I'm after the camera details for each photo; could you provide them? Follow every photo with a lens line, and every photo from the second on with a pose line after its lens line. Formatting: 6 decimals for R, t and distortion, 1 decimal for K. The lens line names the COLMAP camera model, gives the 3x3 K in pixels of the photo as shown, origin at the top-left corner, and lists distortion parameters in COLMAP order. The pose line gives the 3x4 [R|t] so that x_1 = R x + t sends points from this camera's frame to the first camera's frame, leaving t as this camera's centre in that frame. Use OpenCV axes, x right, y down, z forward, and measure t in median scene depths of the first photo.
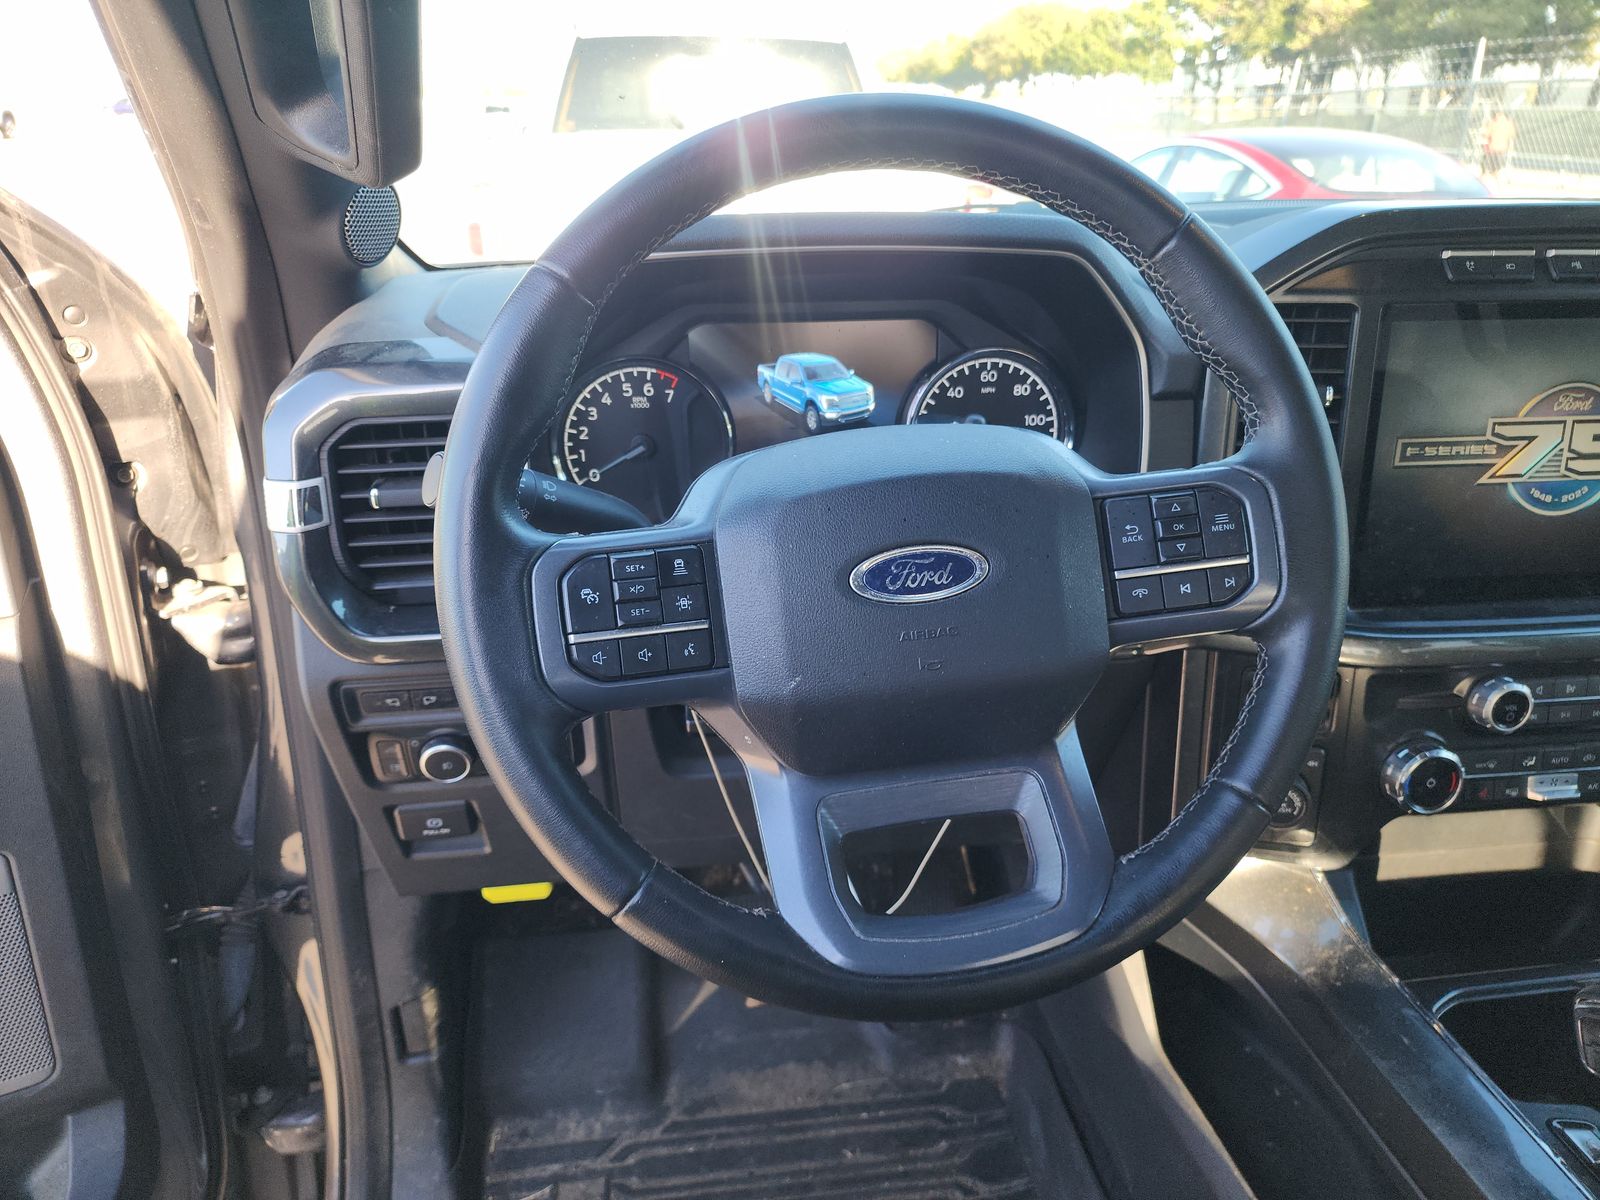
lens RADIAL K [[1063.9, 0, 801.6], [0, 1063.9, 602.0], [0, 0, 1]] dist [0.056955, -0.028158]
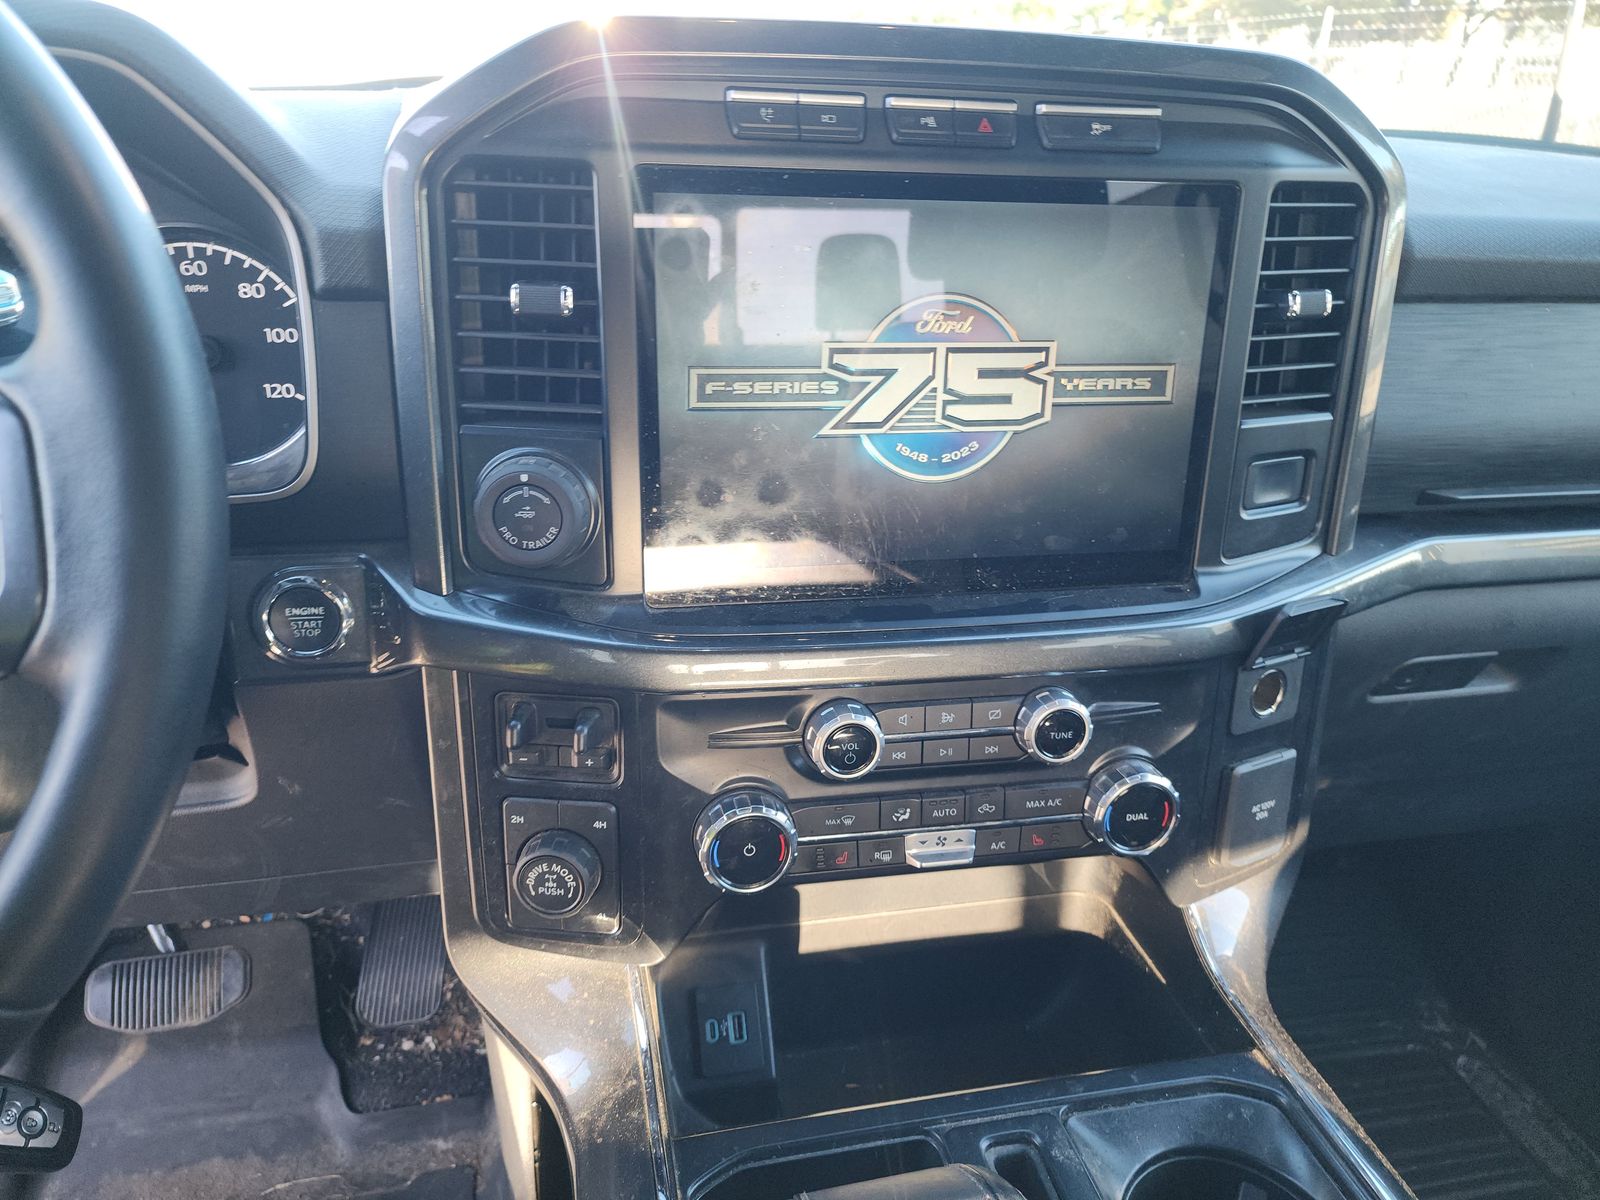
lens RADIAL K [[1063.9, 0, 745.7], [0, 1063.9, 597.7], [0, 0, 1]] dist [0.056955, -0.028158]
pose [[0.998203, 0.004035, 0.059785, 0.523665], [-0.005818, 0.999542, 0.029686, -0.021881], [-0.059638, -0.029981, 0.997770, 0.289458]]
